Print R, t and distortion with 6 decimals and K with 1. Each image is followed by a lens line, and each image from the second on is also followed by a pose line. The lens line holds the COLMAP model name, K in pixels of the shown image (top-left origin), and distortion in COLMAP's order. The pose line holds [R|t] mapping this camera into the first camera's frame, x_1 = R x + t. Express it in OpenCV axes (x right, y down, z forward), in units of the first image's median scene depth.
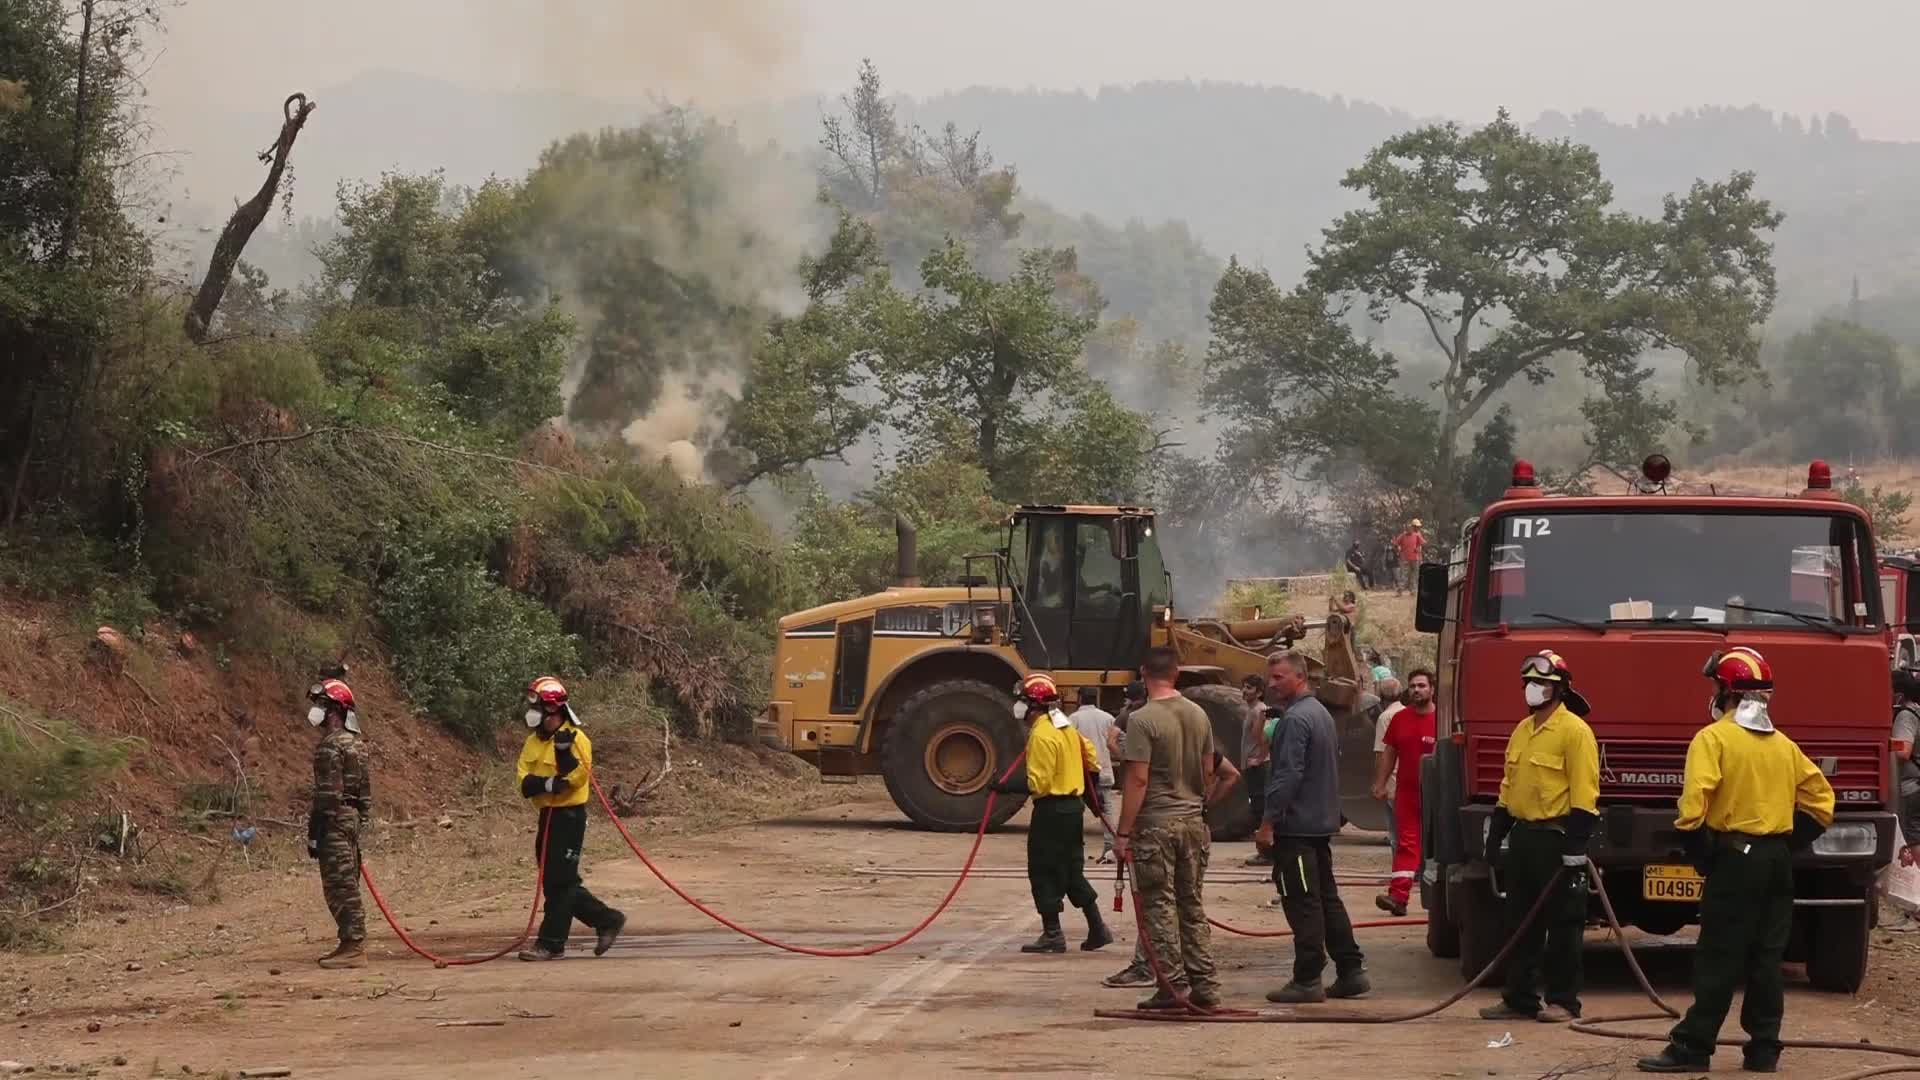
lens RADIAL K [[4405.1, 0, 960.0], [0, 4405.1, 540.0], [0, 0, 1]] dist [0.329281, 0.263953]
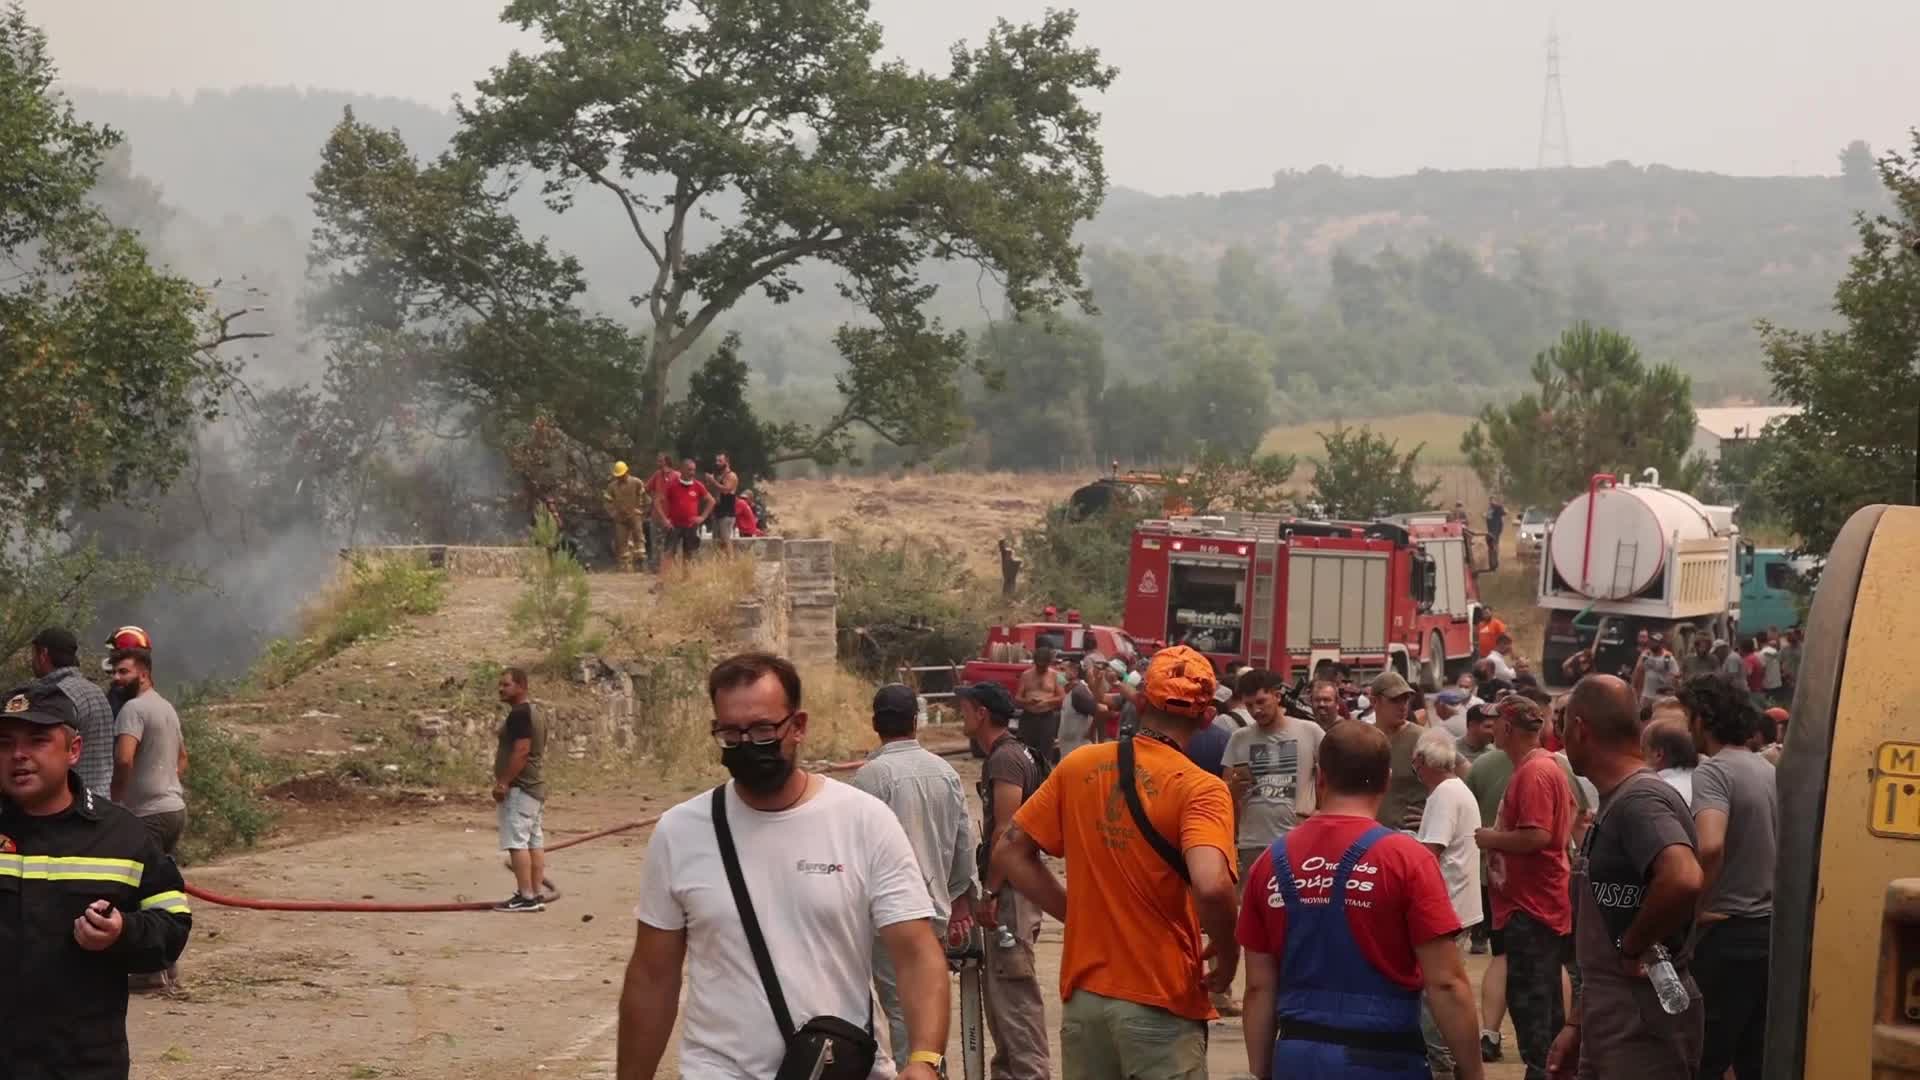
lens RADIAL K [[4405.1, 0, 960.0], [0, 4405.1, 540.0], [0, 0, 1]] dist [0.329281, 0.263953]
pose [[0.979949, 0.006724, 0.199135, 0.017498], [-0.004849, 0.999939, -0.009899, 0.009965], [-0.199189, 0.008735, 0.979922, 0.298593]]
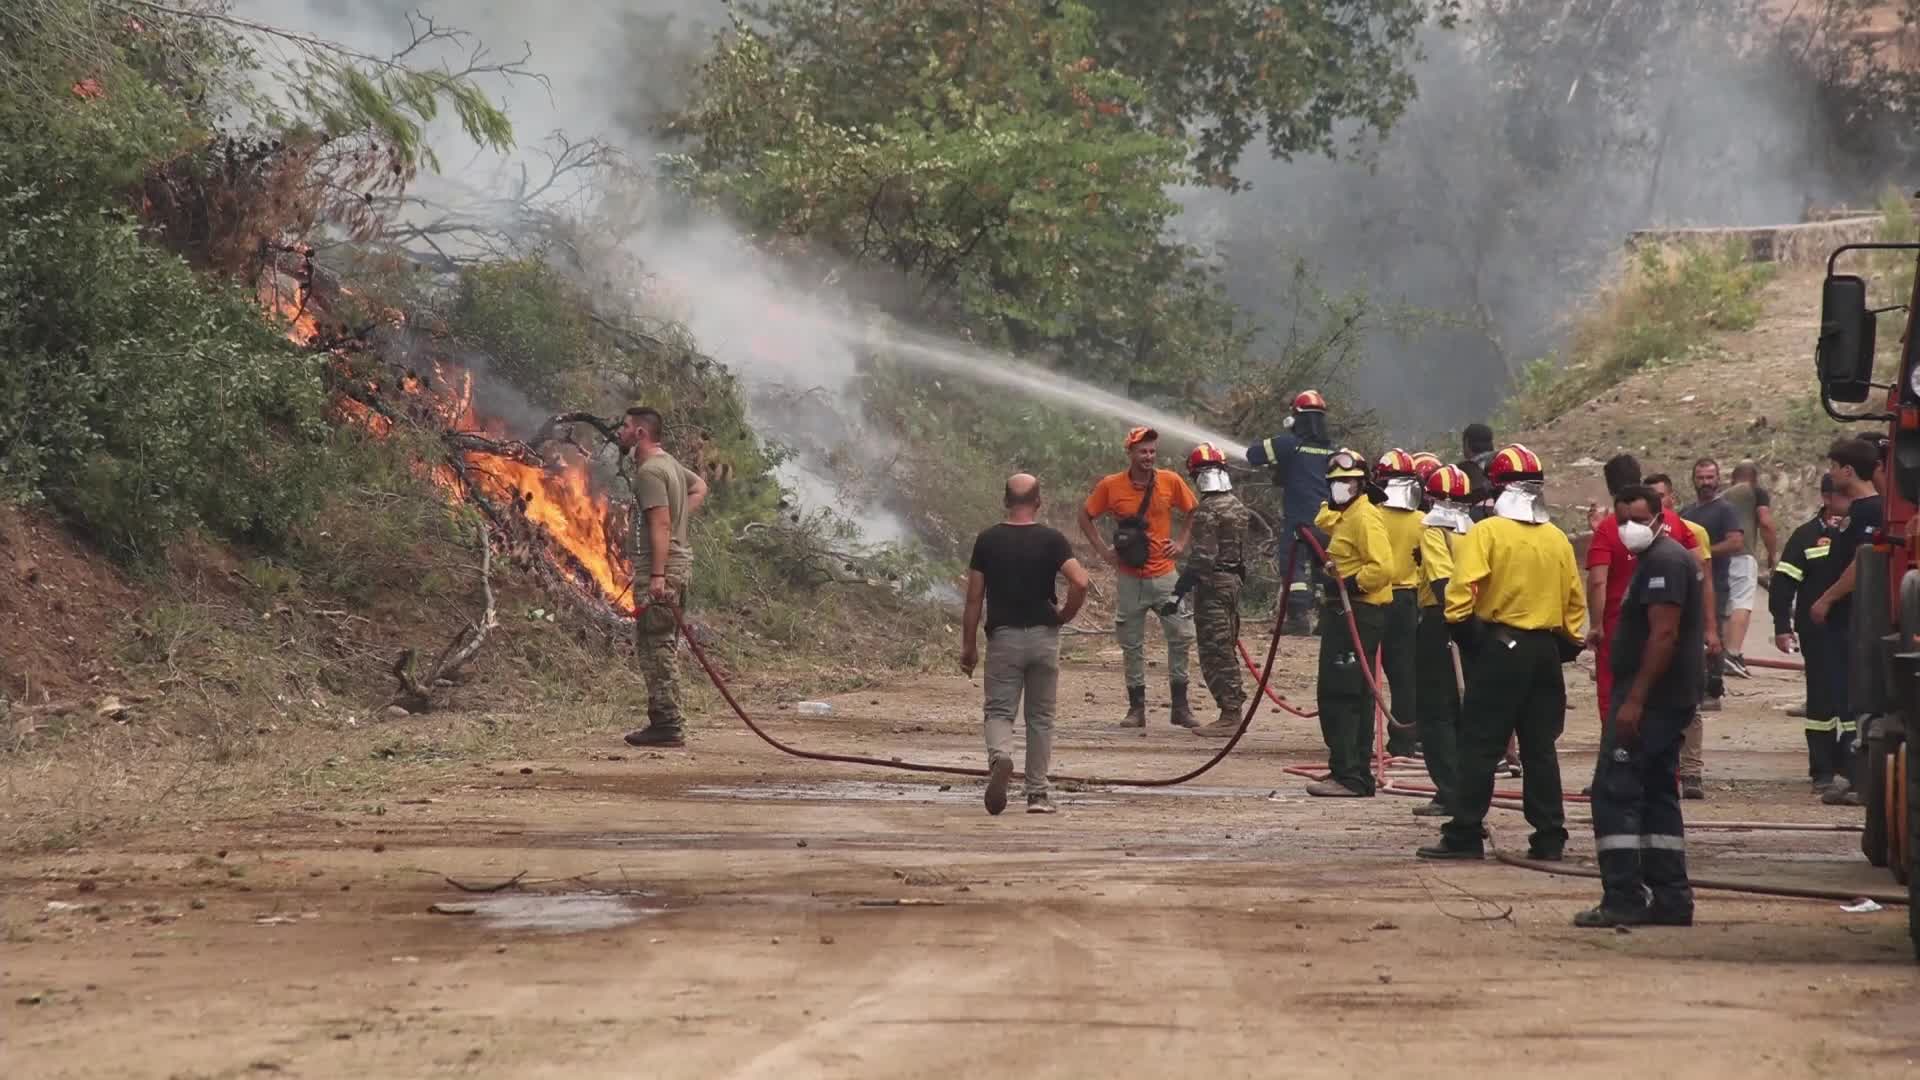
lens RADIAL K [[4405.1, 0, 960.0], [0, 4405.1, 540.0], [0, 0, 1]] dist [0.329281, 0.263953]
pose [[0.996324, 0.019844, -0.083336, 0.023660], [-0.015802, 0.998679, 0.048889, 0.013746], [0.084196, -0.047392, 0.995322, 0.410731]]
